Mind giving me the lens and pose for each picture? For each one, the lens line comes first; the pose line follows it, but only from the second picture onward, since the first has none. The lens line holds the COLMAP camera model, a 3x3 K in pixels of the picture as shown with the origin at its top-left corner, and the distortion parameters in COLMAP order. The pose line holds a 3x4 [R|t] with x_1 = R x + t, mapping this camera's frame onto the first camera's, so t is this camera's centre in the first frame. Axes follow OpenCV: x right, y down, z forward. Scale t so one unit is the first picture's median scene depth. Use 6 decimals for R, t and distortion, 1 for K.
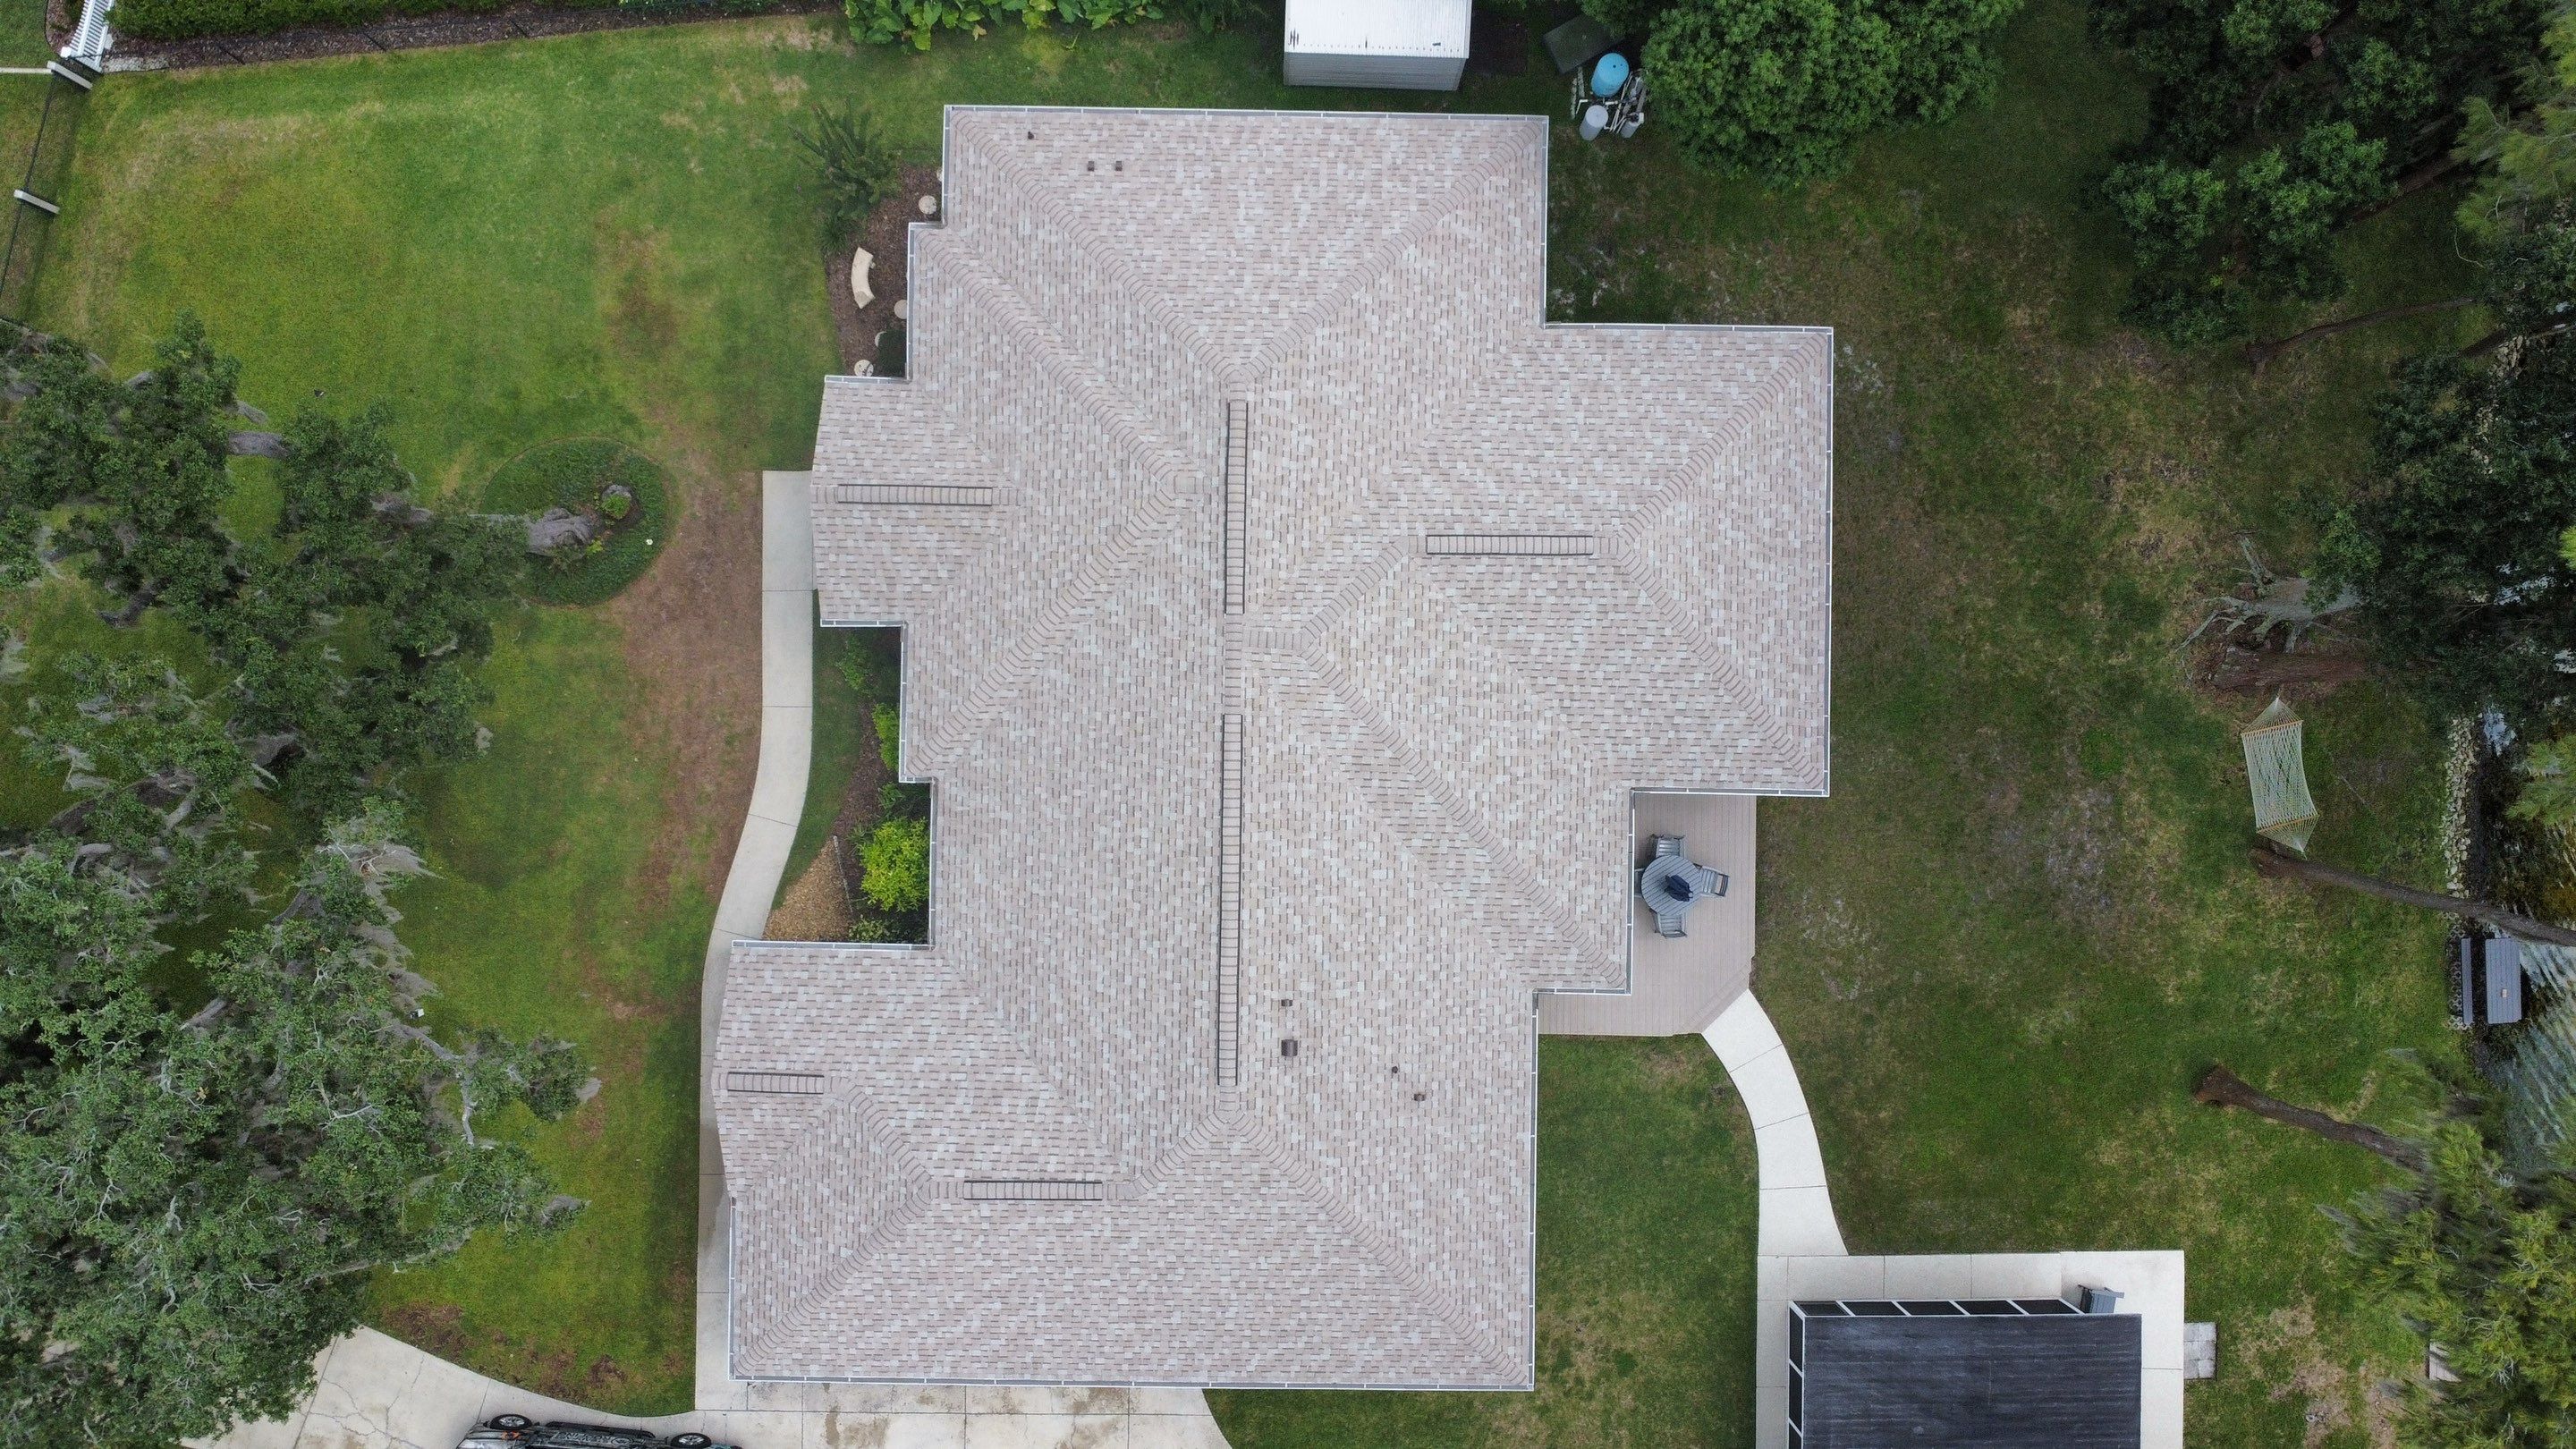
lens RADIAL K [[1868.8, 0, 1284.2], [0, 1868.8, 717.5], [0, 0, 1]] dist [-0.029782, -0.007817]
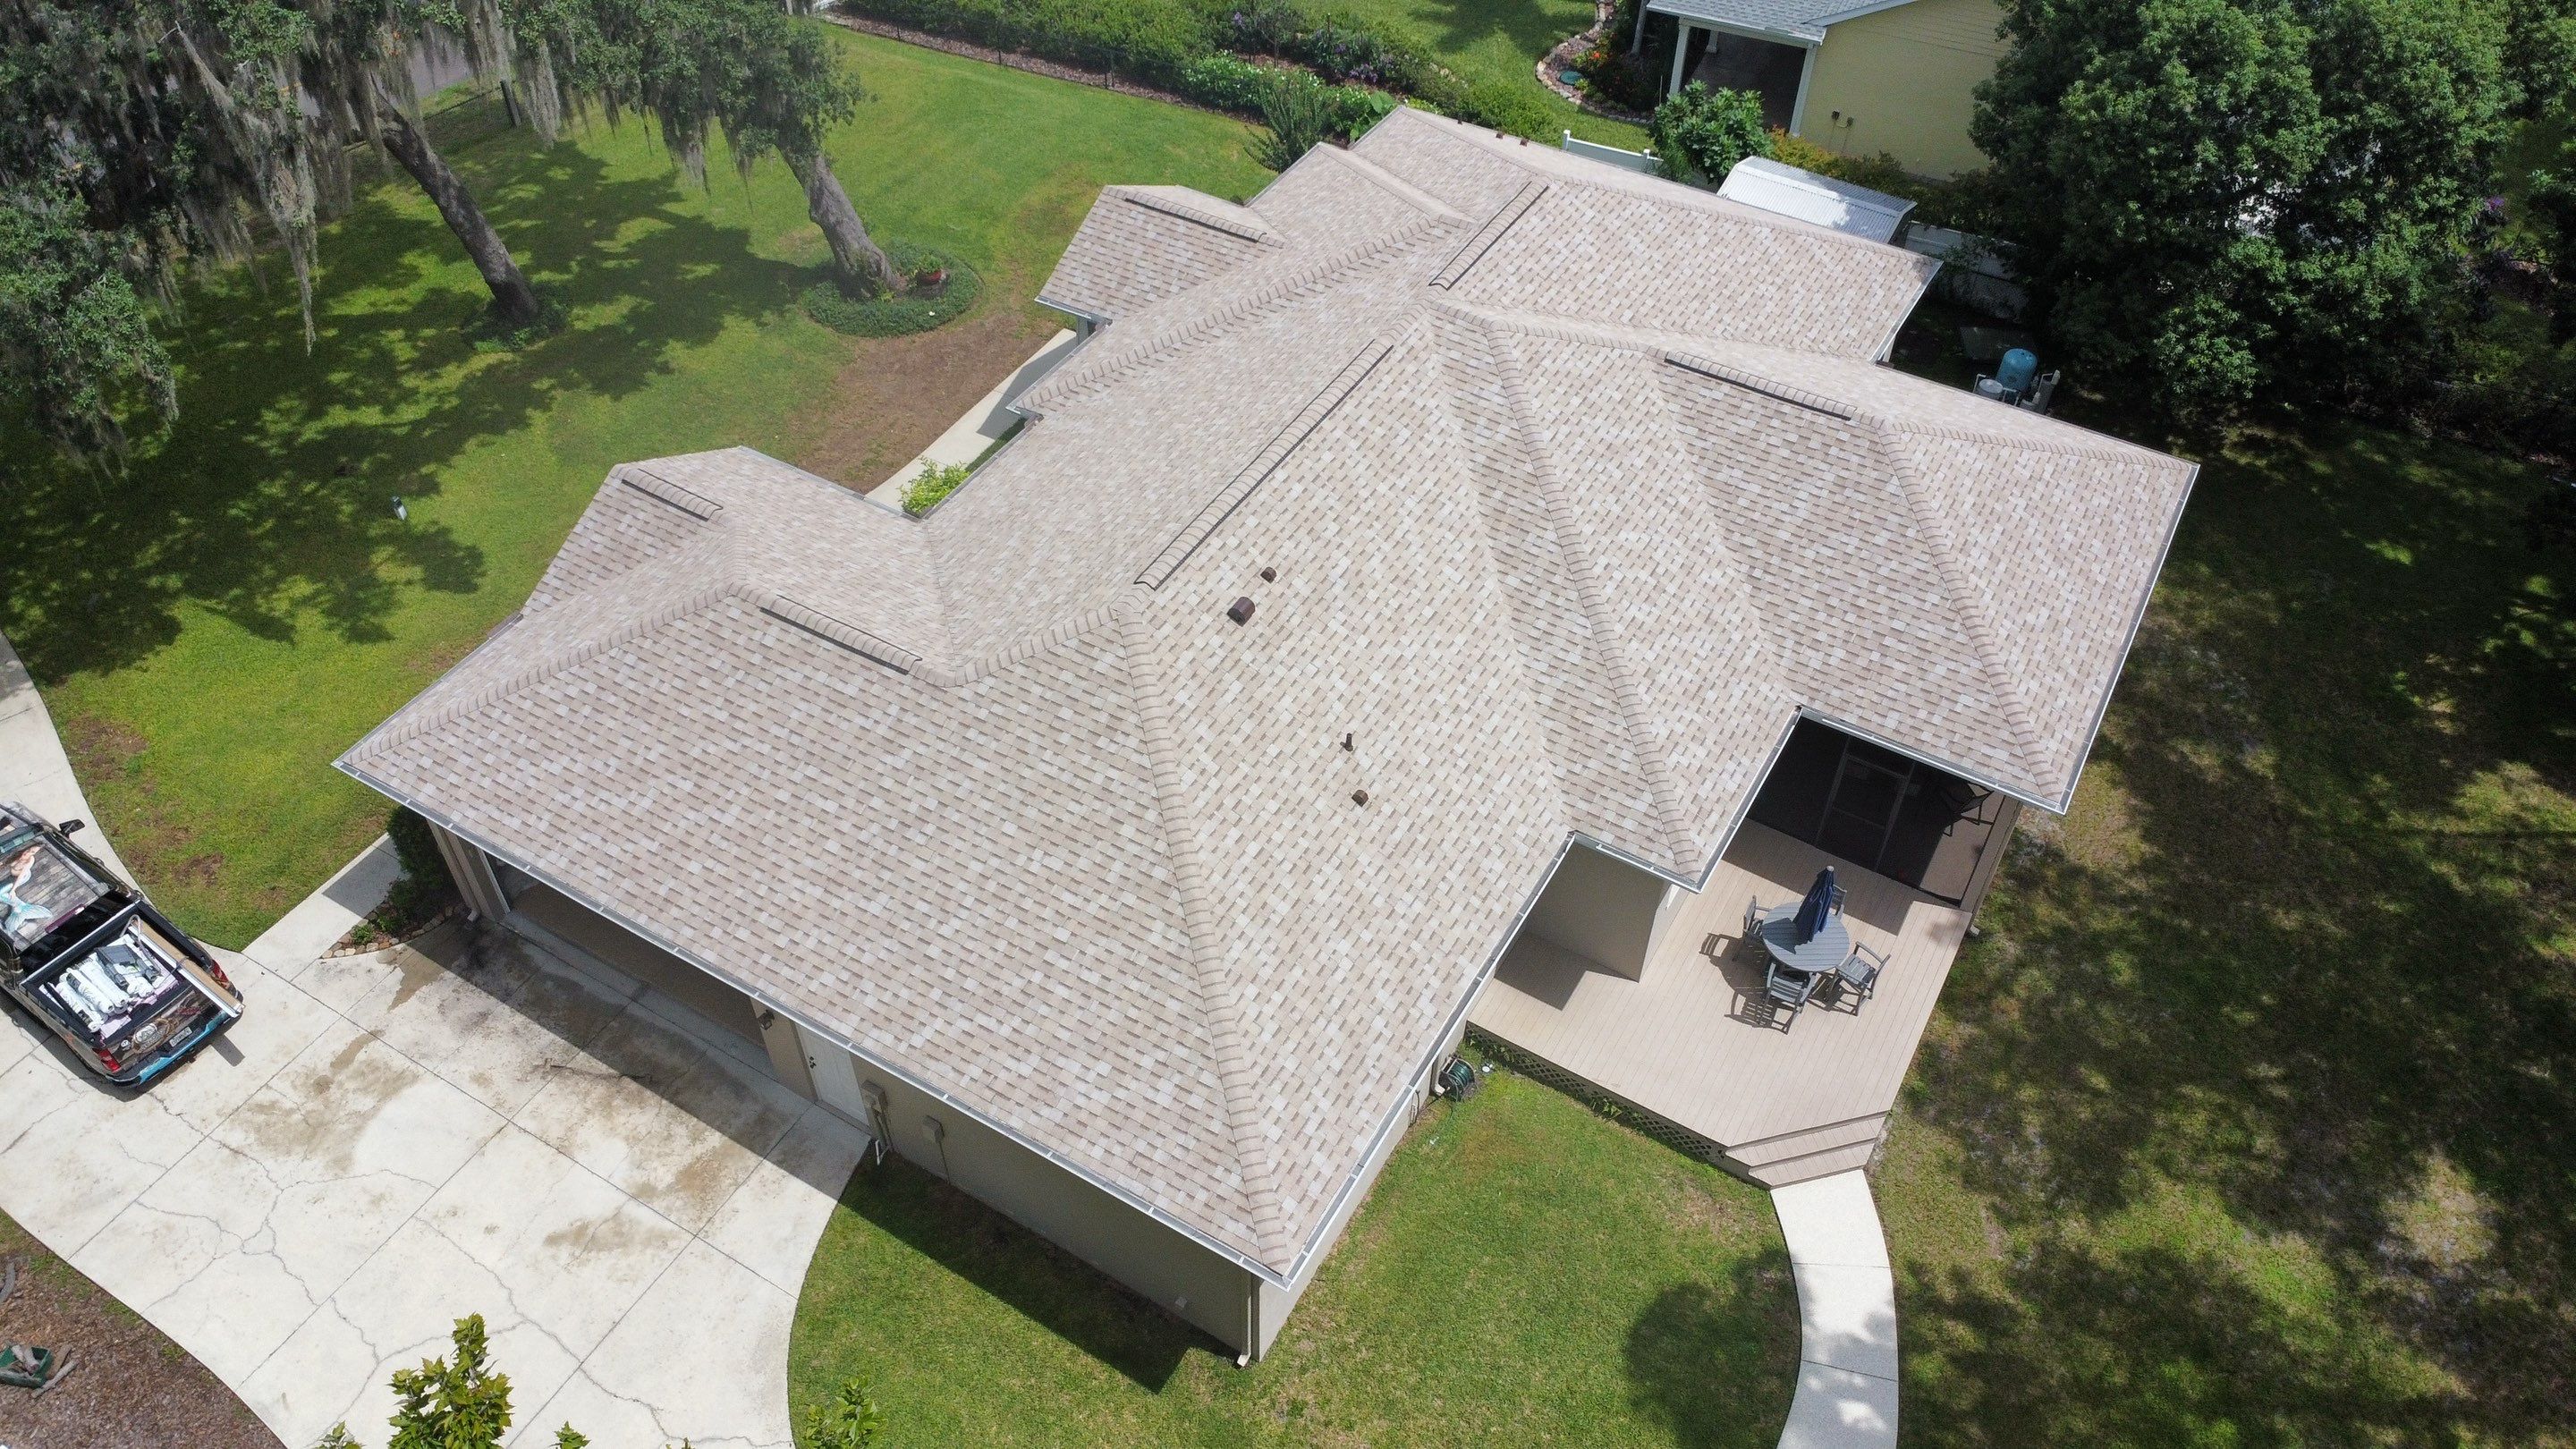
lens RADIAL K [[1868.8, 0, 1286.3], [0, 1868.8, 726.2], [0, 0, 1]] dist [-0.029782, -0.007817]
pose [[0.868723, 0.354019, -0.346396, 0.272478], [-0.495274, 0.627790, -0.600487, 0.601594], [0.004881, 0.693218, 0.720712, 0.472474]]
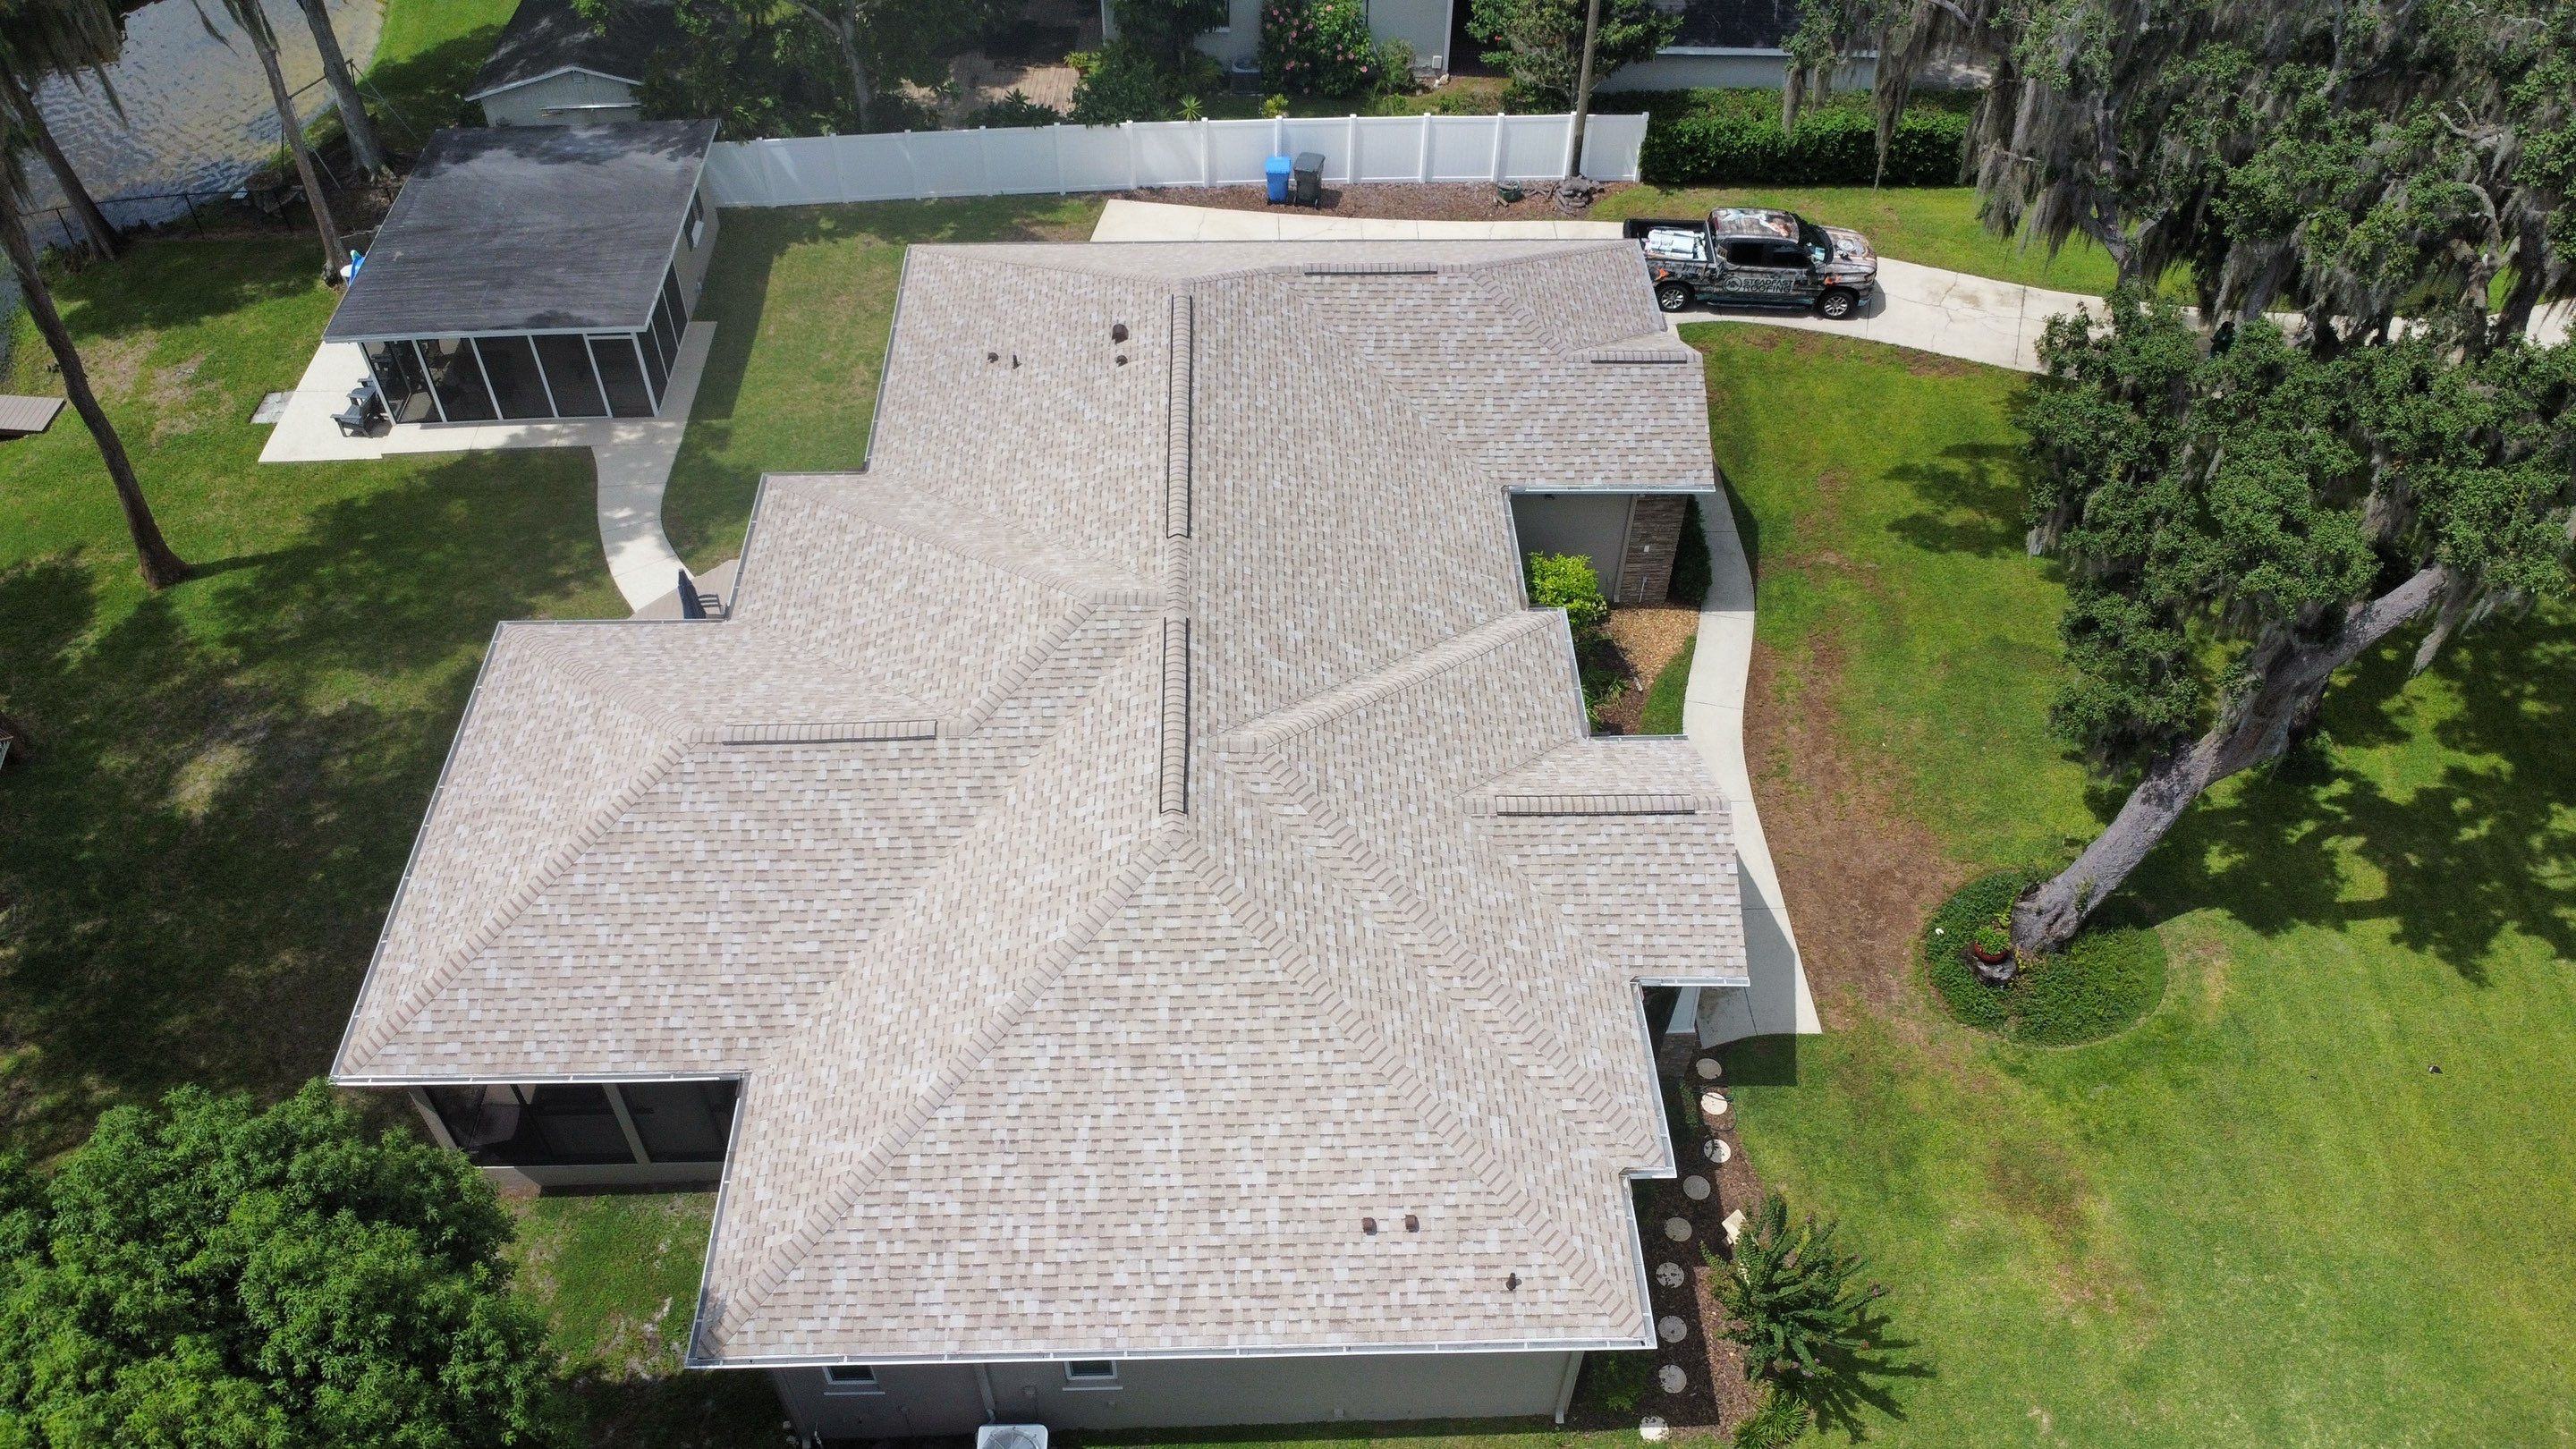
lens RADIAL K [[1868.8, 0, 1279.5], [0, 1868.8, 723.5], [0, 0, 1]] dist [-0.029782, -0.007817]
pose [[-0.999009, 0.019705, -0.039902, -0.035669], [-0.042050, -0.711485, 0.701442, -0.623447], [-0.014568, 0.702425, 0.711609, 0.417801]]
